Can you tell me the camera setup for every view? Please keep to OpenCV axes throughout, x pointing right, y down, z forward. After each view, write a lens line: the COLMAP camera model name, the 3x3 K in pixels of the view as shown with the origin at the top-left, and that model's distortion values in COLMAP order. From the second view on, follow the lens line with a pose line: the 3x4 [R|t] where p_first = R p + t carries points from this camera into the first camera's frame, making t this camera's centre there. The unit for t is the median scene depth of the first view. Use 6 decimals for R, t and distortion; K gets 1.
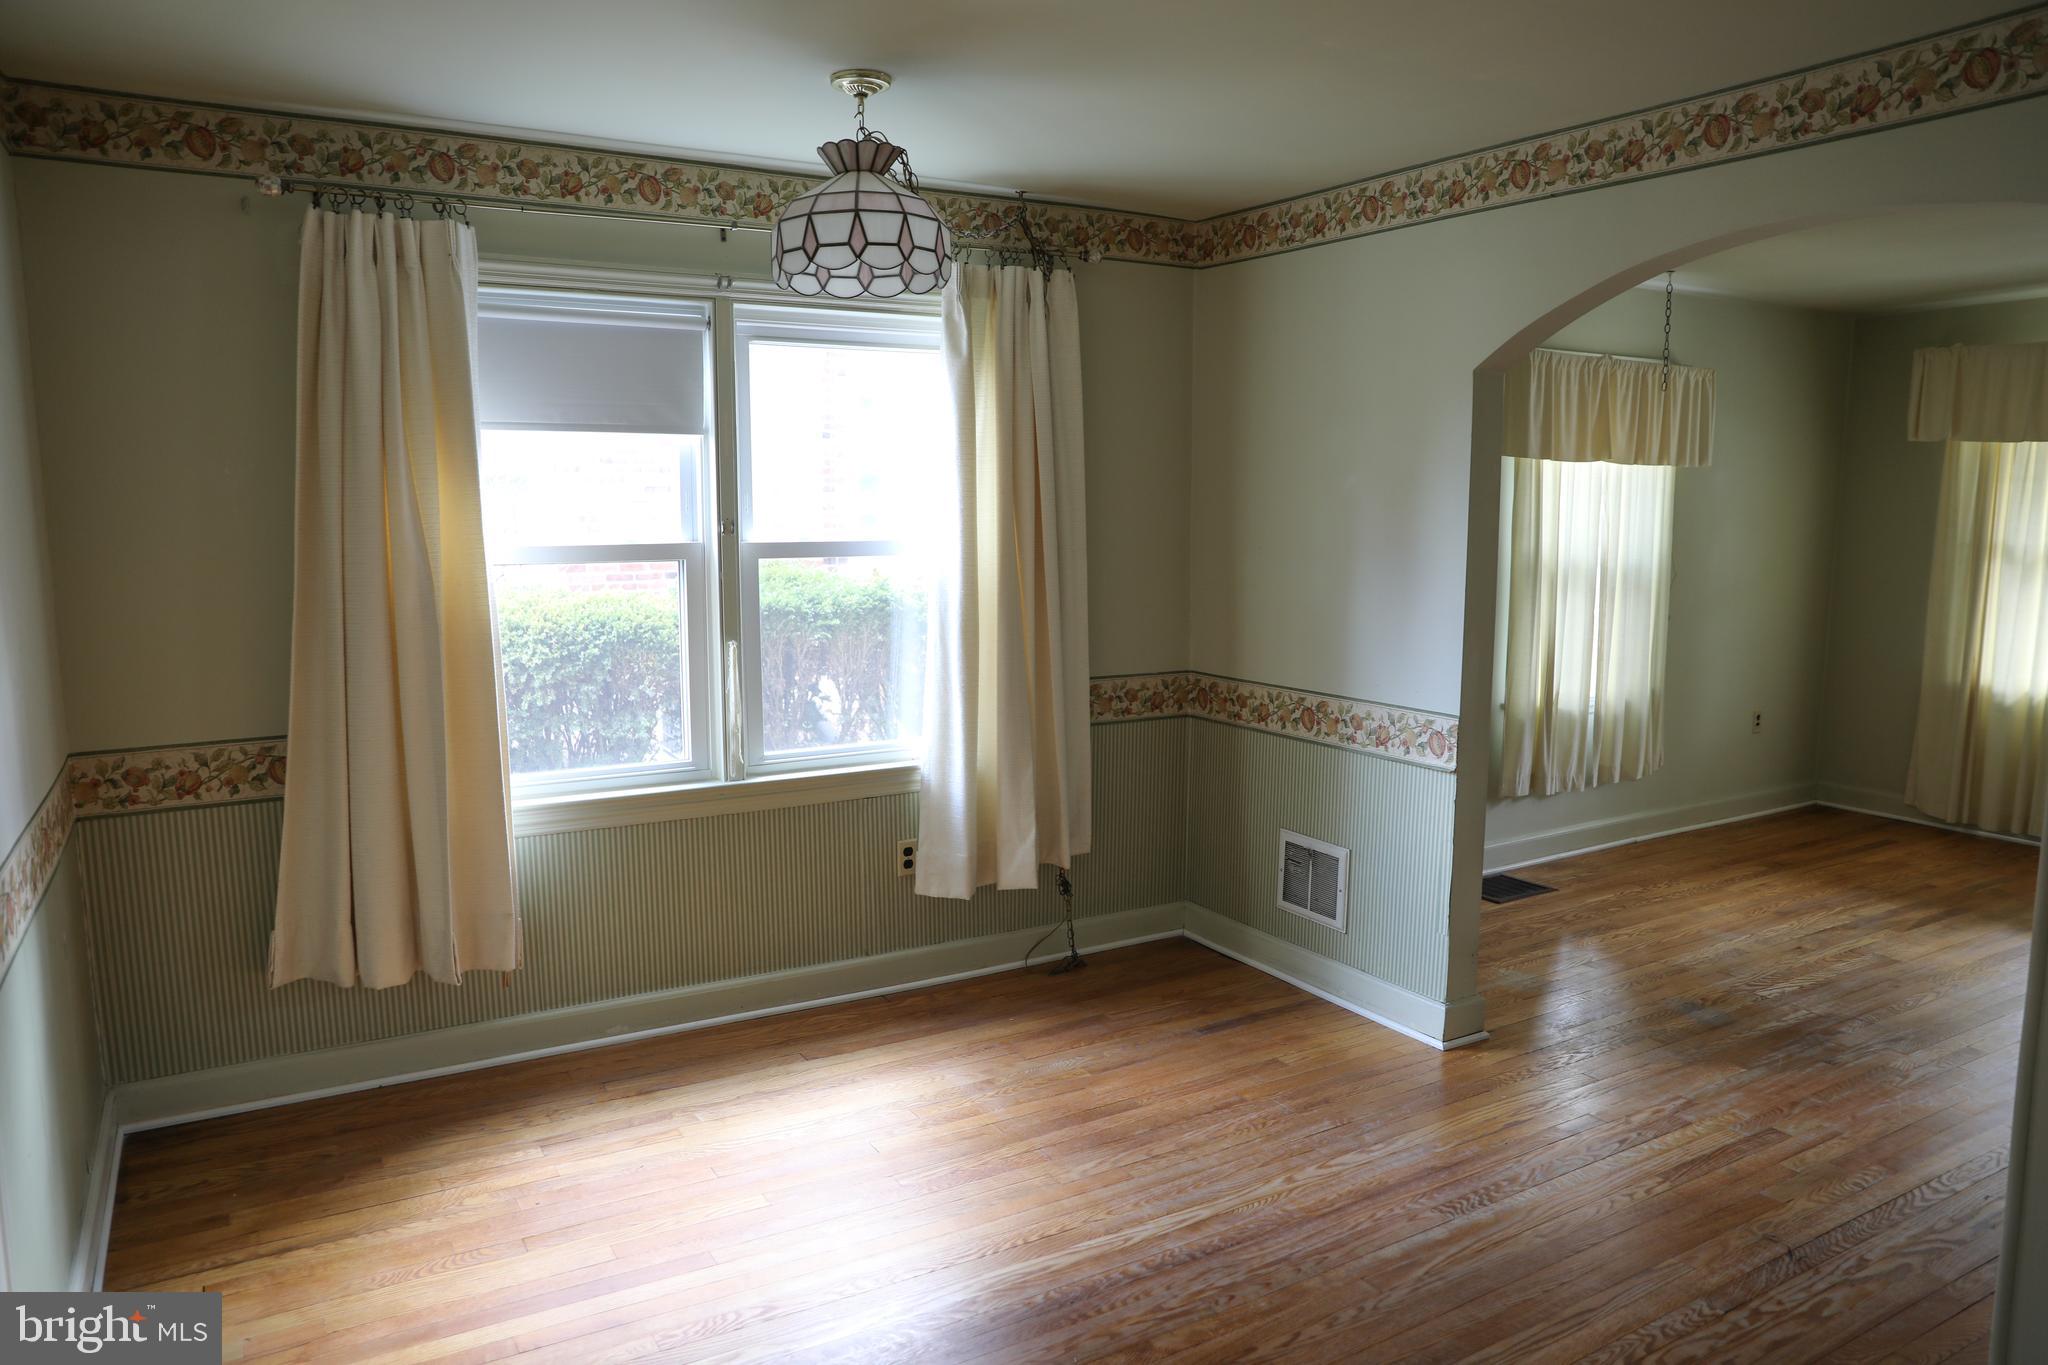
lens RADIAL K [[1391.1, 0, 1019.0], [0, 1391.1, 703.3], [0, 0, 1]] dist [-0.105325, 0.076880]
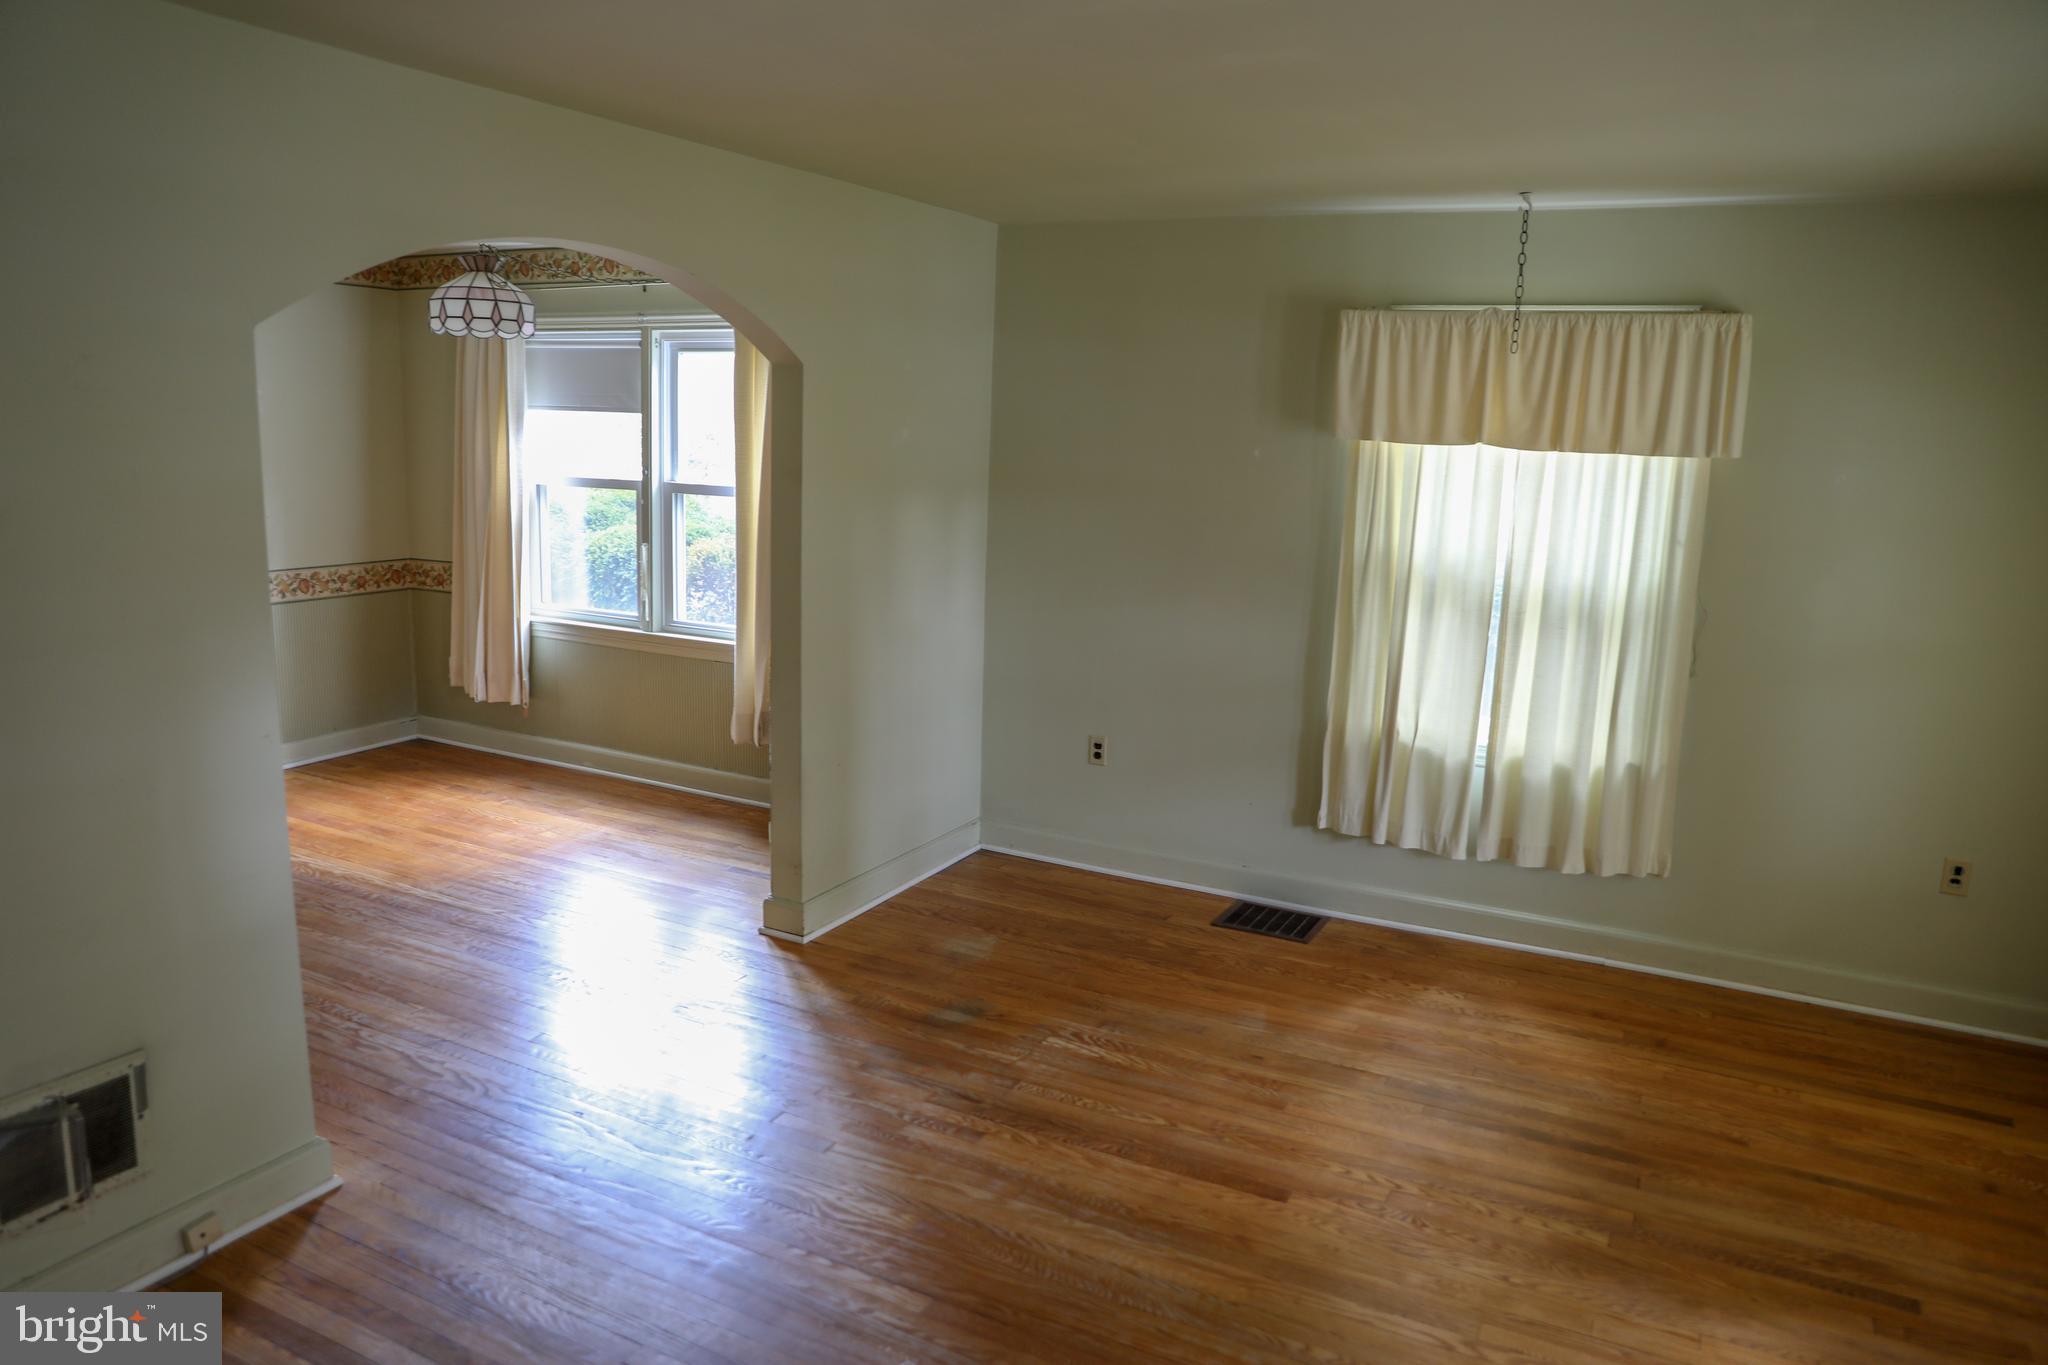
lens RADIAL K [[1391.1, 0, 1022.0], [0, 1391.1, 702.9], [0, 0, 1]] dist [-0.105325, 0.076880]
pose [[0.526374, 0.184392, -0.830018, 1.127139], [-0.154275, 0.980710, 0.120032, -0.100108], [0.836140, 0.064869, 0.544667, 0.419474]]
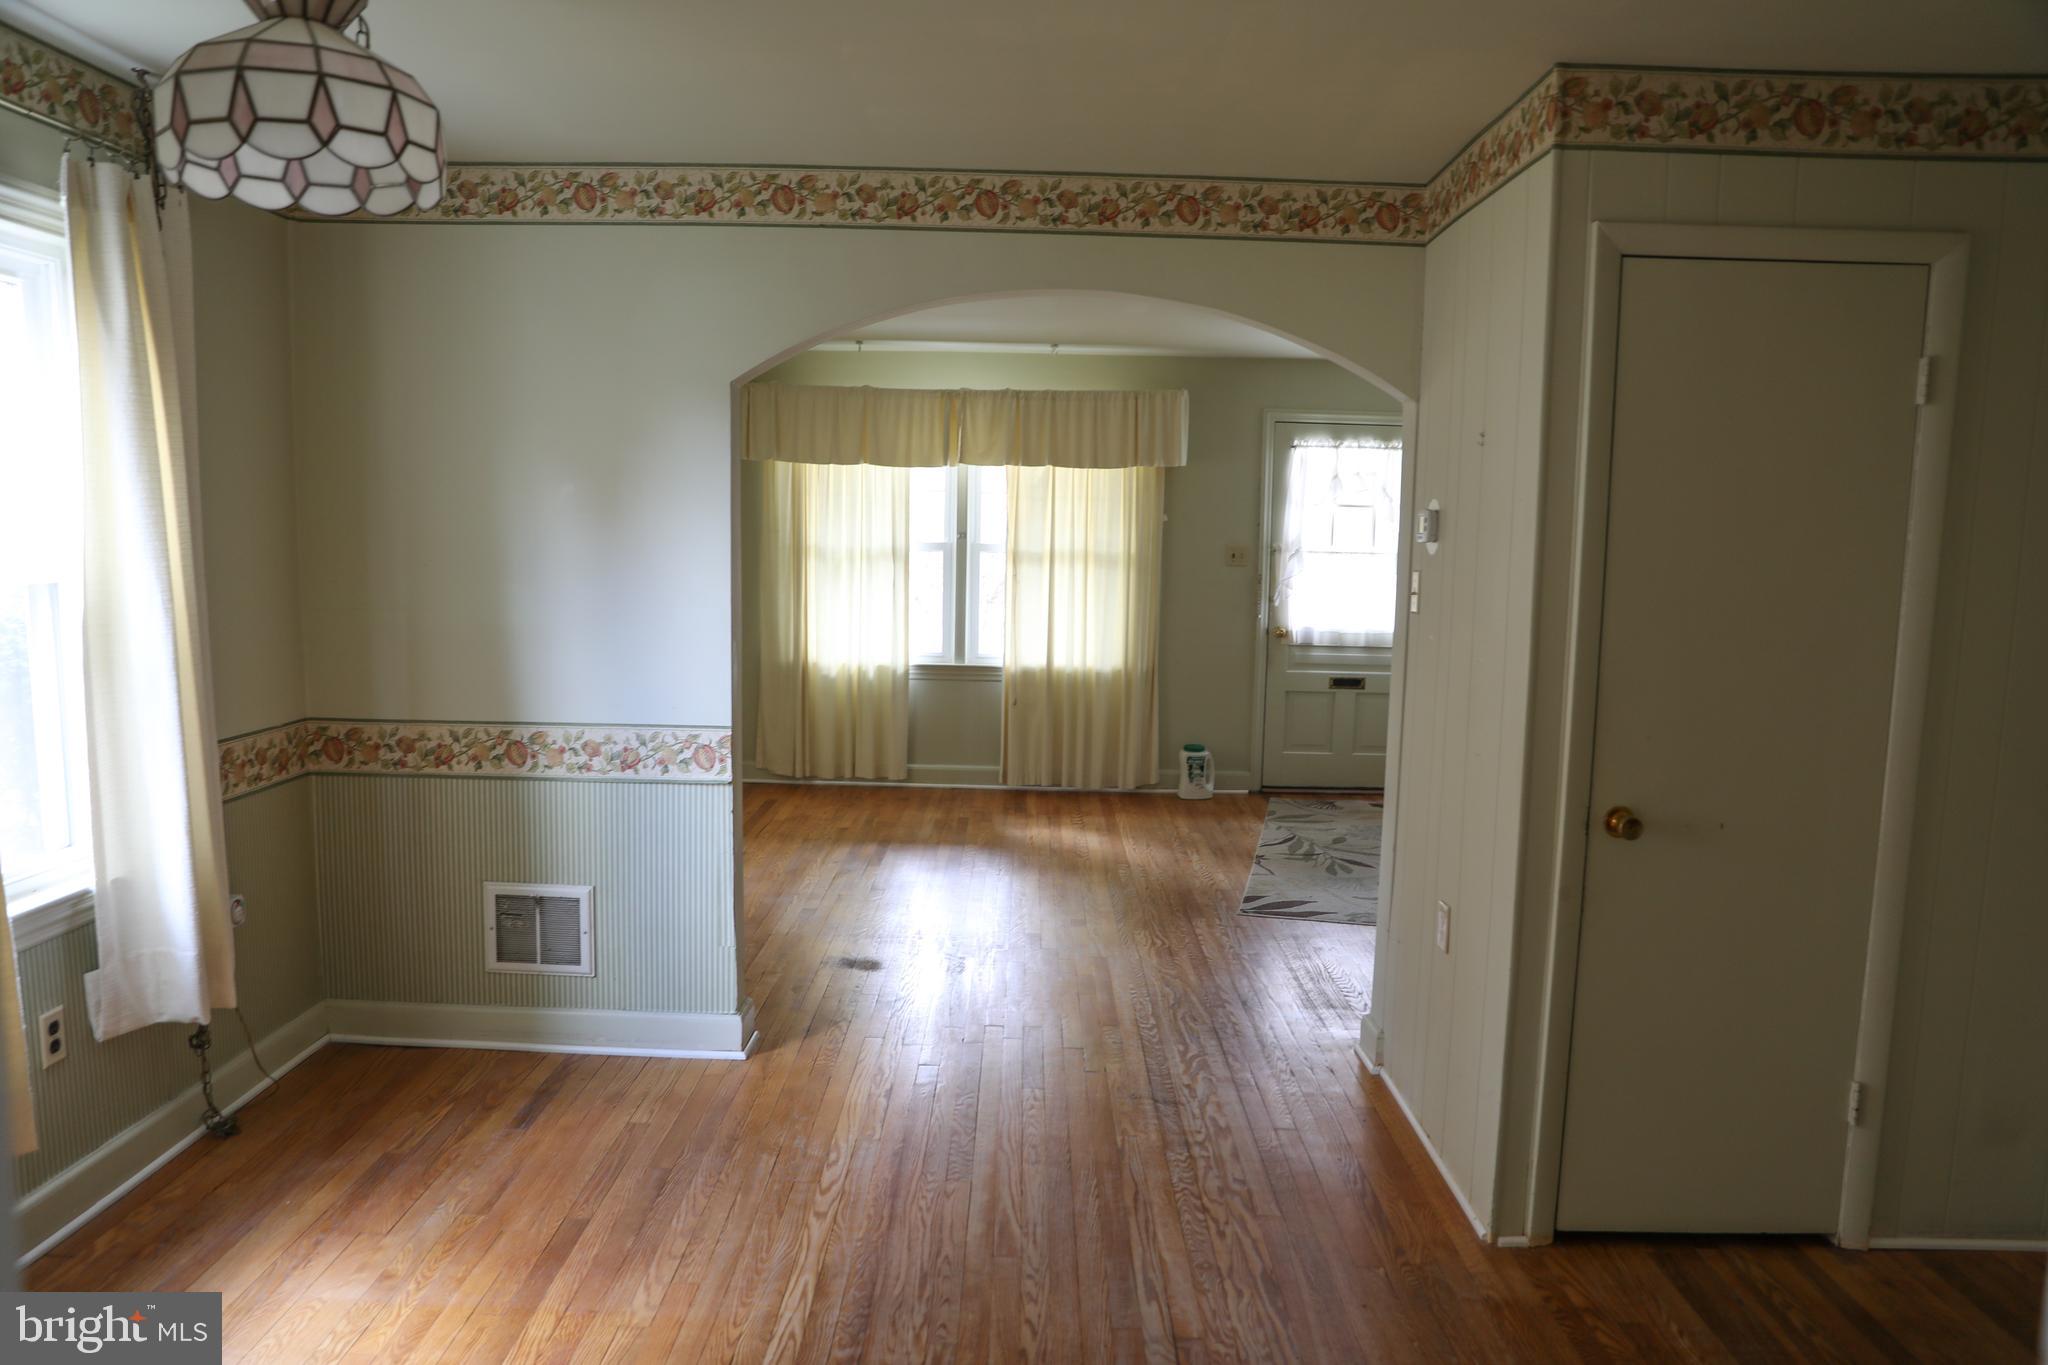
lens RADIAL K [[1391.1, 0, 1022.0], [0, 1391.1, 703.6], [0, 0, 1]] dist [-0.105325, 0.076880]
pose [[0.516237, -0.101179, 0.850448, -0.336110], [0.104780, 0.992999, 0.054535, -0.031454], [-0.850012, 0.060957, 0.523225, 0.229938]]
